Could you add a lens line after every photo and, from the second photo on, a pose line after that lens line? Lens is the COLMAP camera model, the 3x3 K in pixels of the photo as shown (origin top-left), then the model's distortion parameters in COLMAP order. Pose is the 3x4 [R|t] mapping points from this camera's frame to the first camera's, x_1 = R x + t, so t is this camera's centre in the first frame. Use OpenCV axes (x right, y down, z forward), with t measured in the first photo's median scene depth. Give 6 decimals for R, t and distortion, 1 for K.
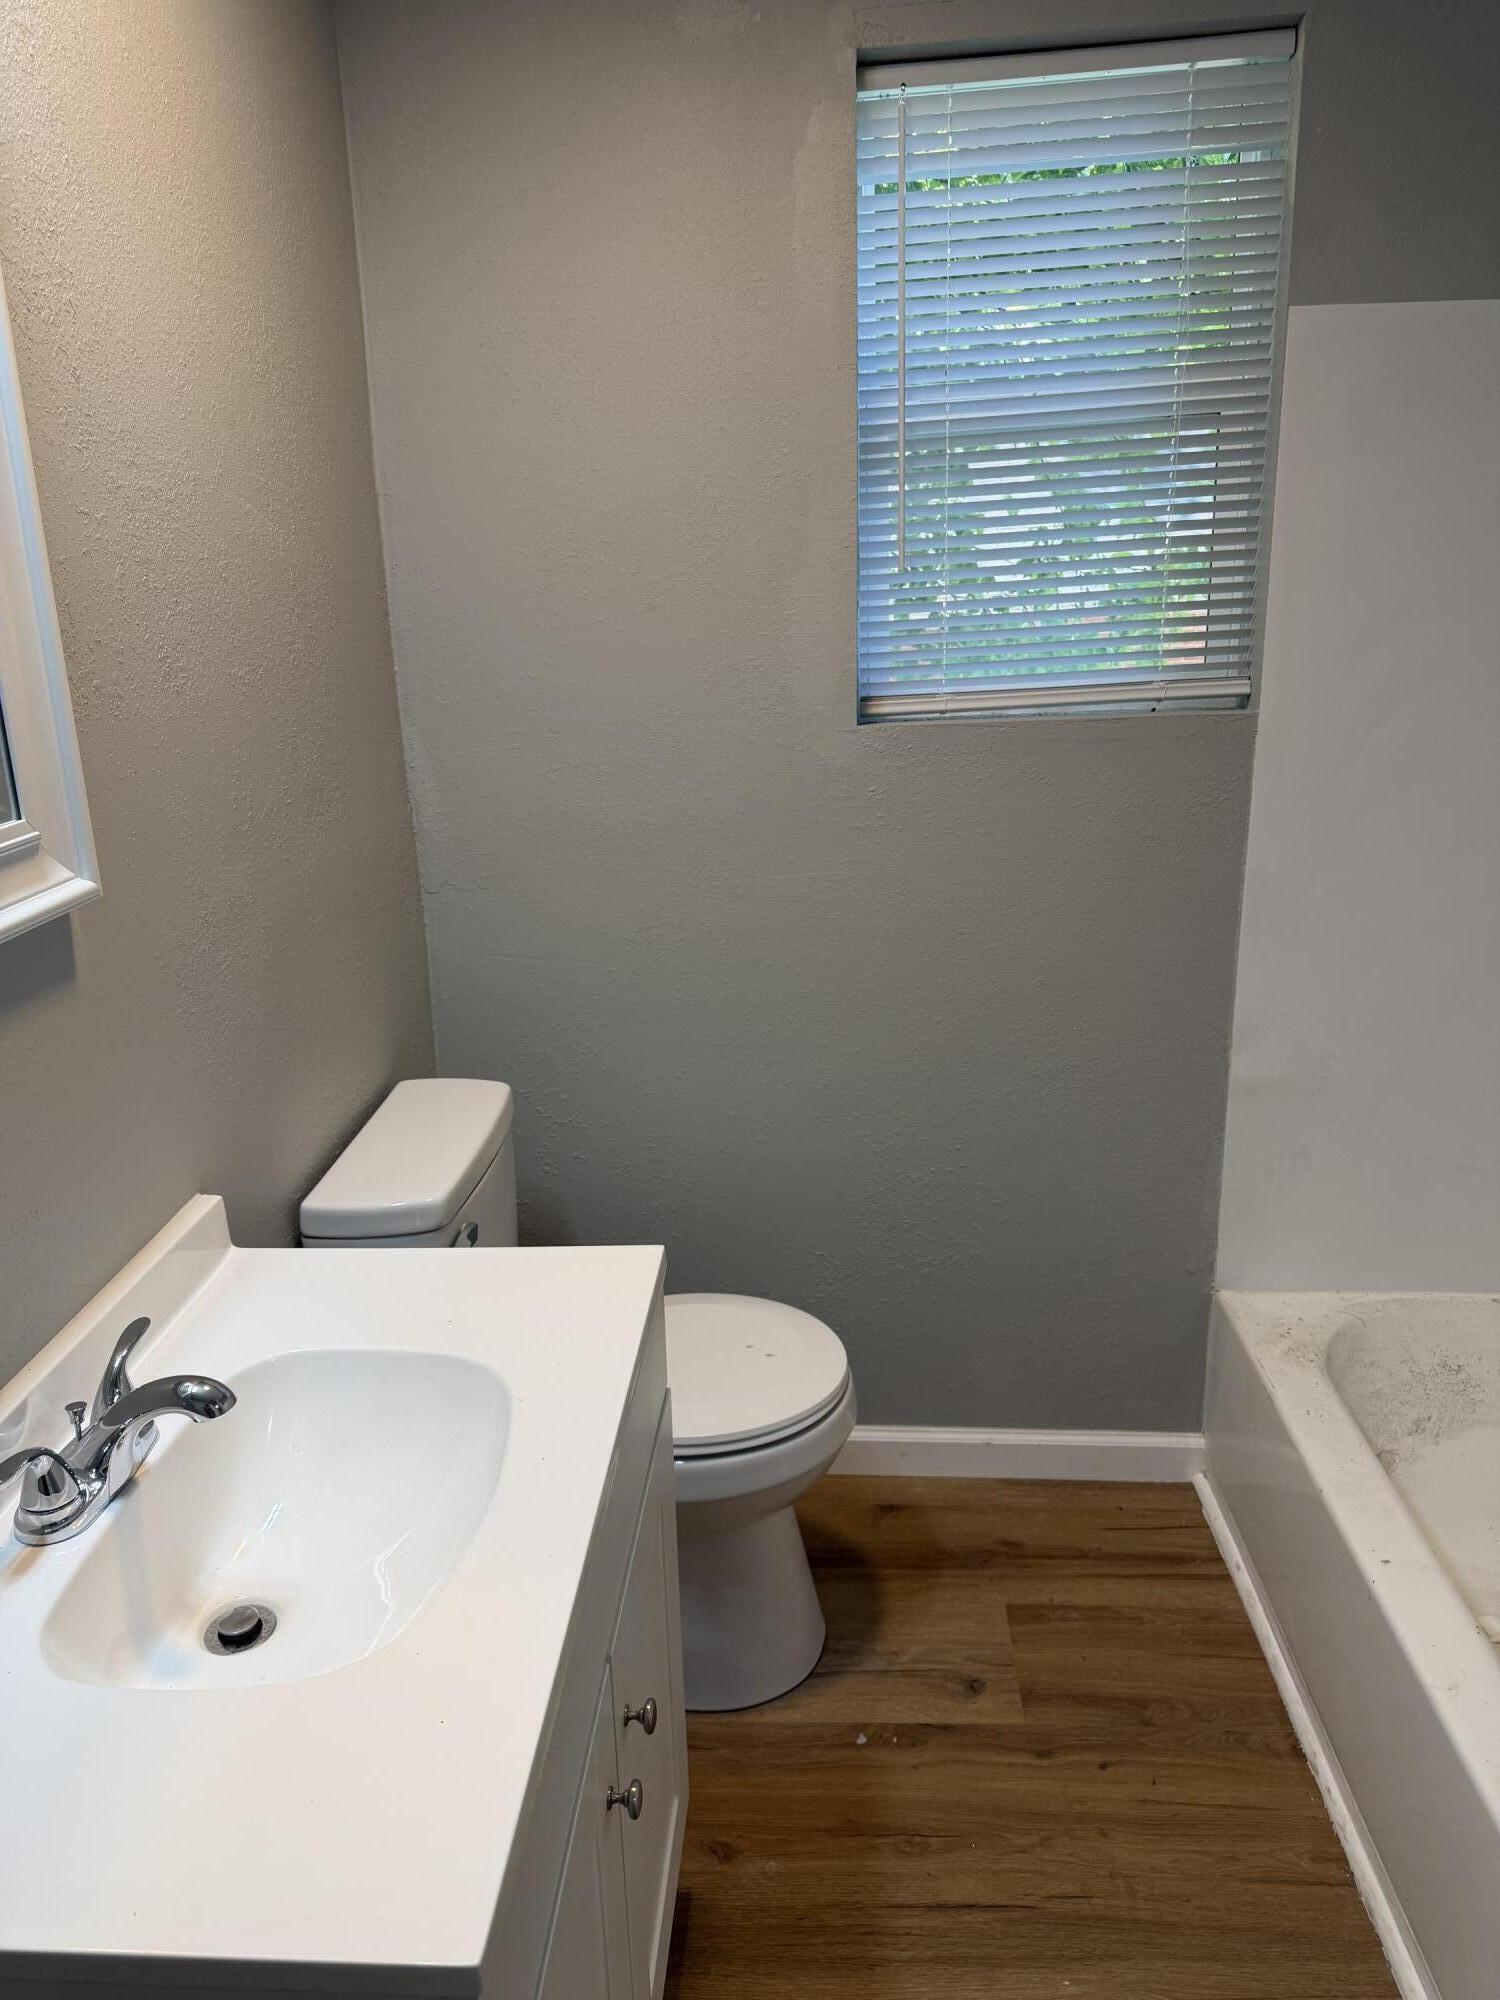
lens RADIAL K [[1422.5, 0, 738.1], [0, 1422.5, 1008.9], [0, 0, 1]] dist [0.069002, -0.064034]
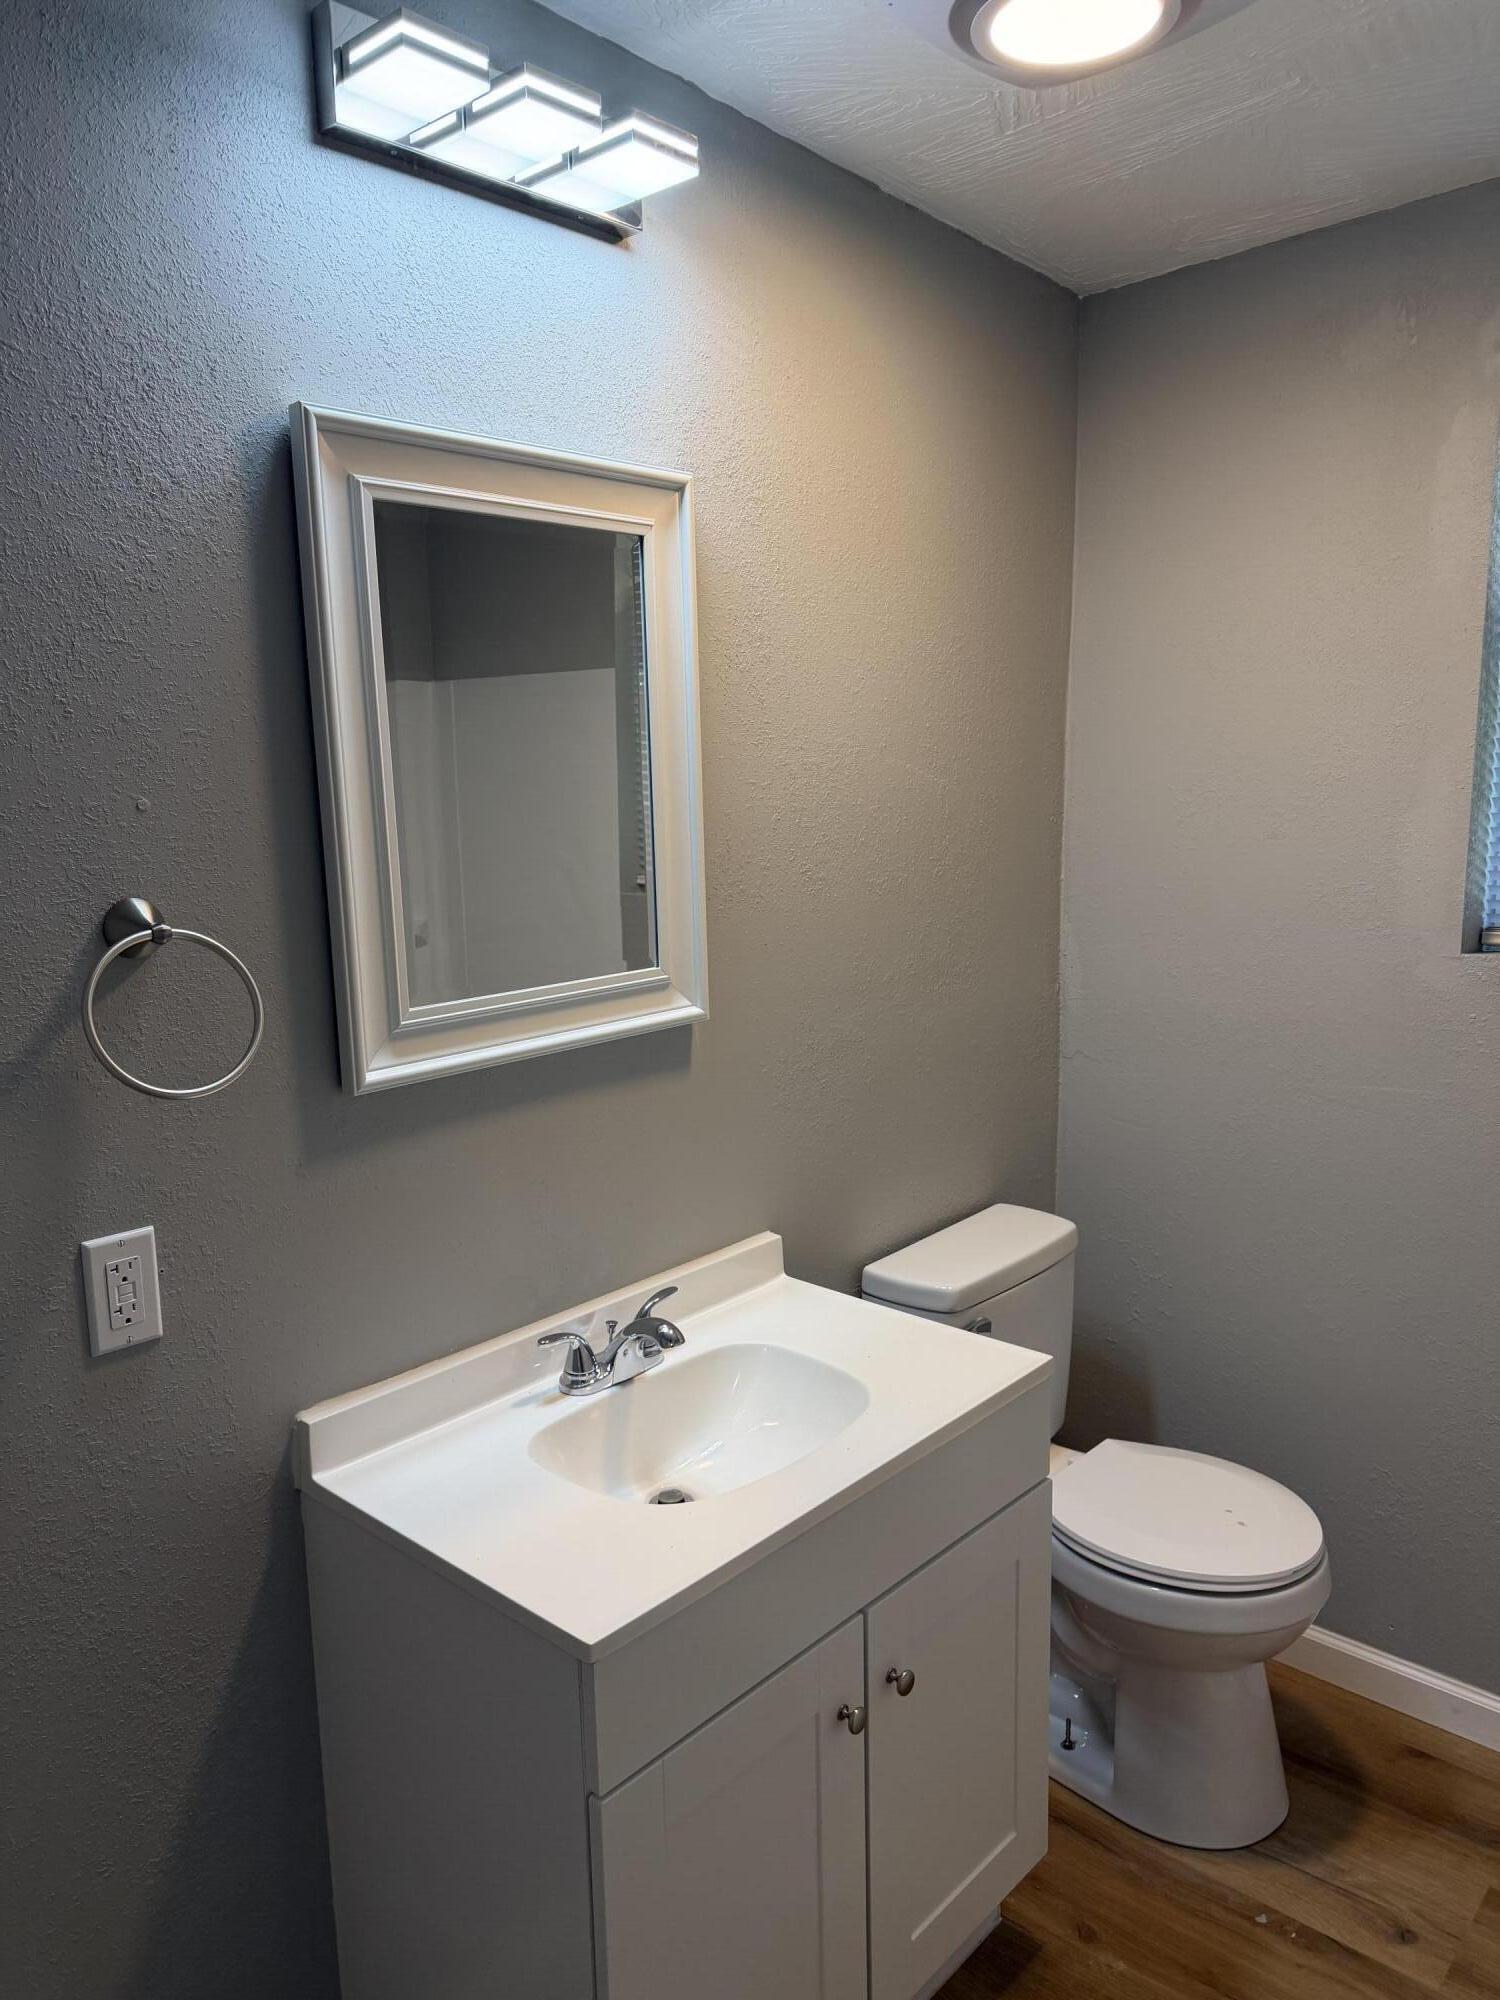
lens RADIAL K [[1422.5, 0, 757.8], [0, 1422.5, 1010.3], [0, 0, 1]] dist [0.069002, -0.064034]
pose [[0.774366, 0.112940, -0.622577, 0.378862], [-0.184997, 0.981358, -0.052075, -0.010346], [0.605089, 0.155500, 0.780824, -0.127756]]
